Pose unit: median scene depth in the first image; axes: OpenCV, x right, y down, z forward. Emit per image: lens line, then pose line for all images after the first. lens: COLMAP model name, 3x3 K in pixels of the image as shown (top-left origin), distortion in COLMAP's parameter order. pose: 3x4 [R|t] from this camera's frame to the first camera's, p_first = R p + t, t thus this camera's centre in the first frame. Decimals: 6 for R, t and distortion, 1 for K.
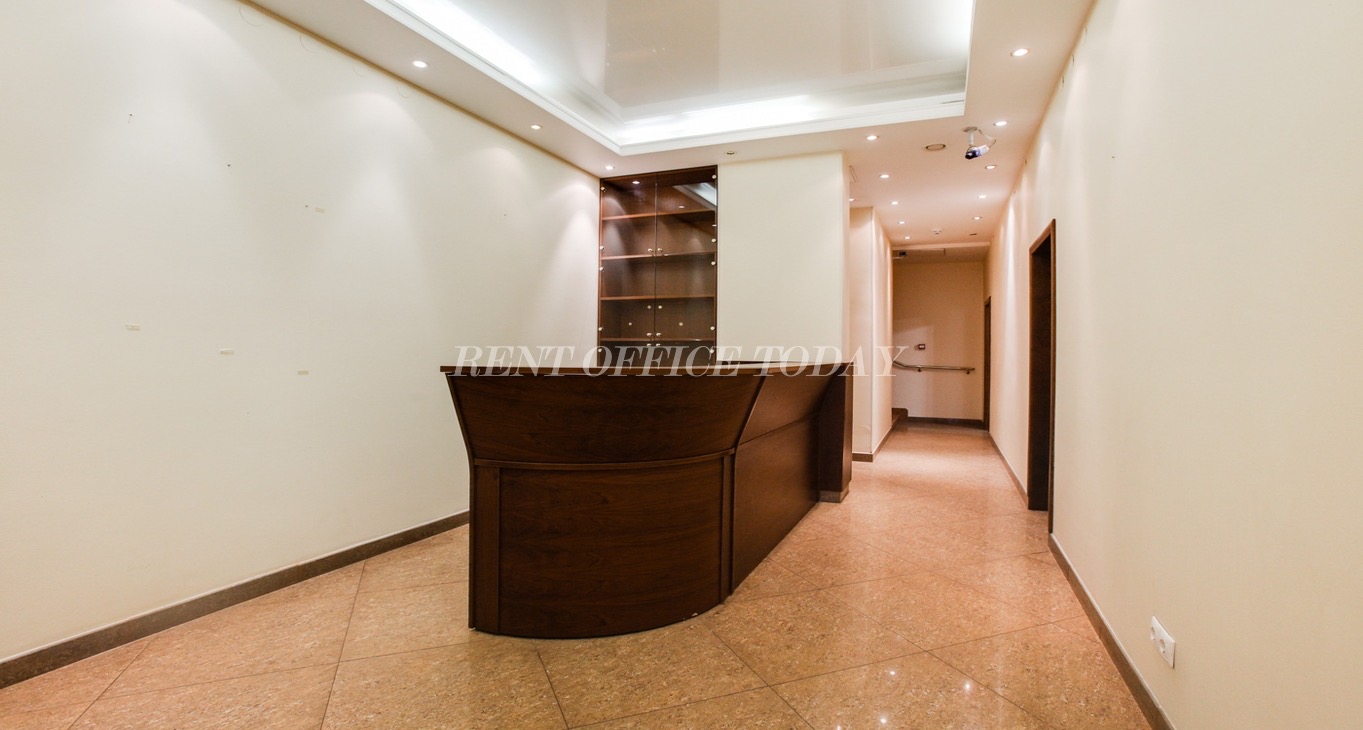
lens RADIAL K [[621.8, 0, 688.5], [0, 621.8, 359.7], [0, 0, 1]] dist [0.001127, 0.000016]
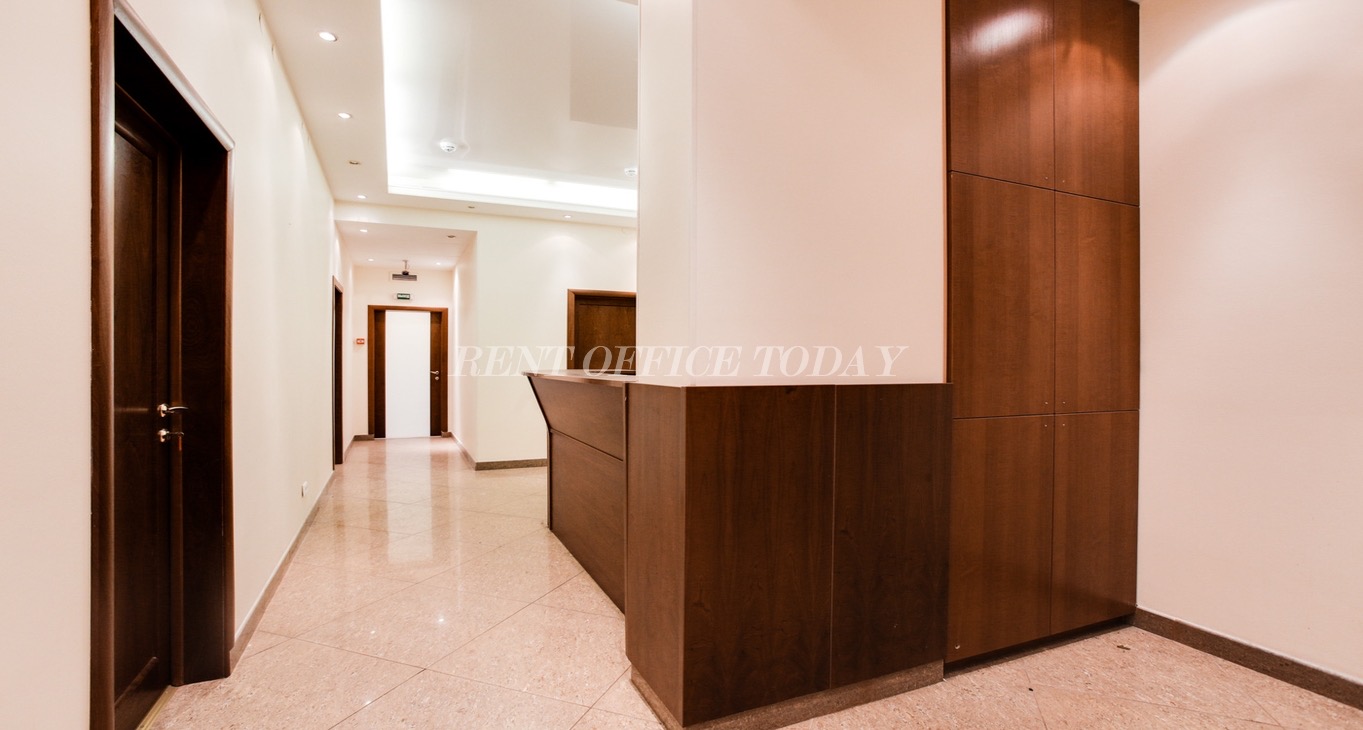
lens RADIAL K [[621.8, 0, 687.5], [0, 621.8, 367.3], [0, 0, 1]] dist [0.001127, 0.000016]
pose [[-0.677800, -0.014469, -0.735104, 0.846322], [-0.016912, 0.999849, -0.004086, -0.006065], [0.735052, 0.009663, -0.677942, 2.022385]]
